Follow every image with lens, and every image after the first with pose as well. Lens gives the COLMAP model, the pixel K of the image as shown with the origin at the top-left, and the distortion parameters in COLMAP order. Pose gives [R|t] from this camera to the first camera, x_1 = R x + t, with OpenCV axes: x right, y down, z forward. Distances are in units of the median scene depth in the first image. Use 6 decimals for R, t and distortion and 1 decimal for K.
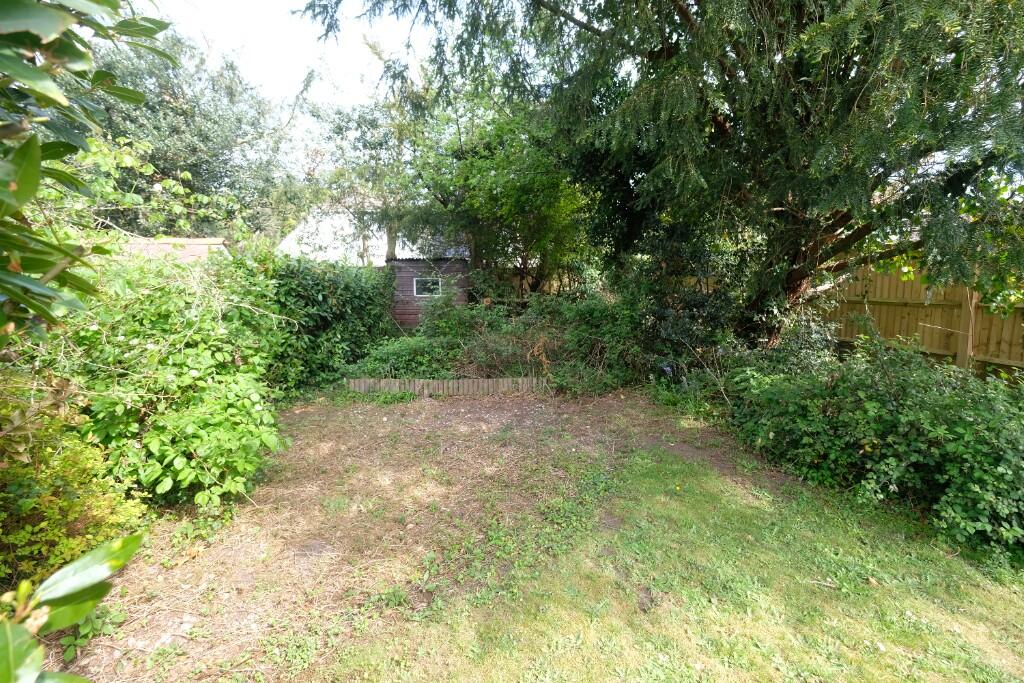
lens RADIAL K [[444.0, 0, 510.7], [0, 444.0, 332.2], [0, 0, 1]] dist [-0.001284, 0.000286]
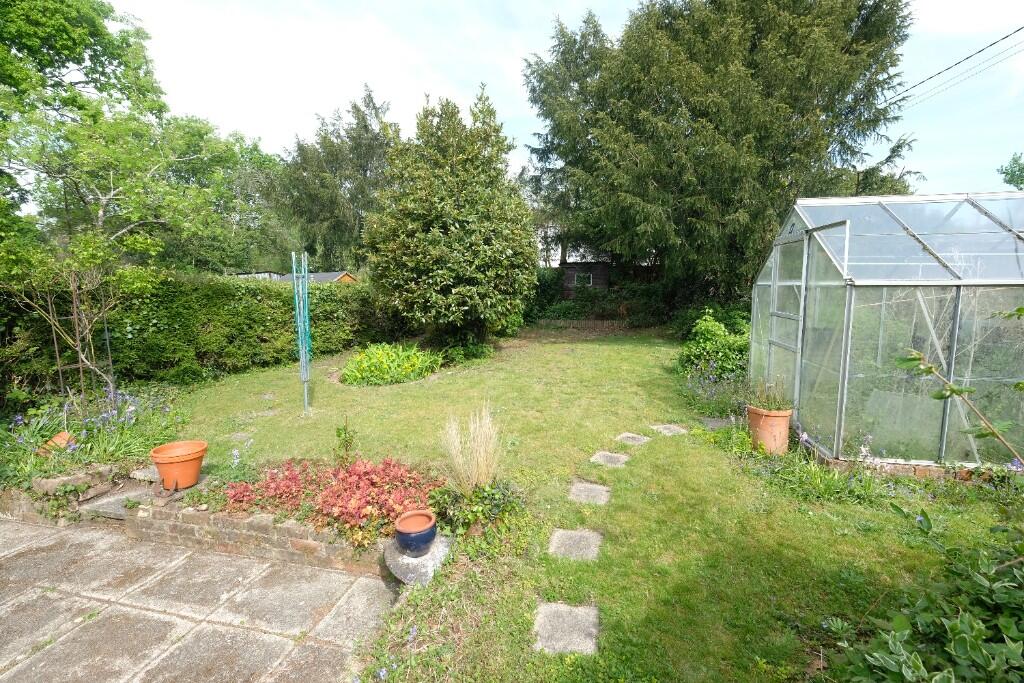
lens RADIAL K [[444.0, 0, 510.7], [0, 444.0, 332.2], [0, 0, 1]] dist [-0.001284, 0.000286]
pose [[0.922963, 0.036489, -0.383156, 0.341462], [-0.033225, 0.999333, 0.015136, 0.126543], [0.383453, -0.001239, 0.923560, -1.050779]]
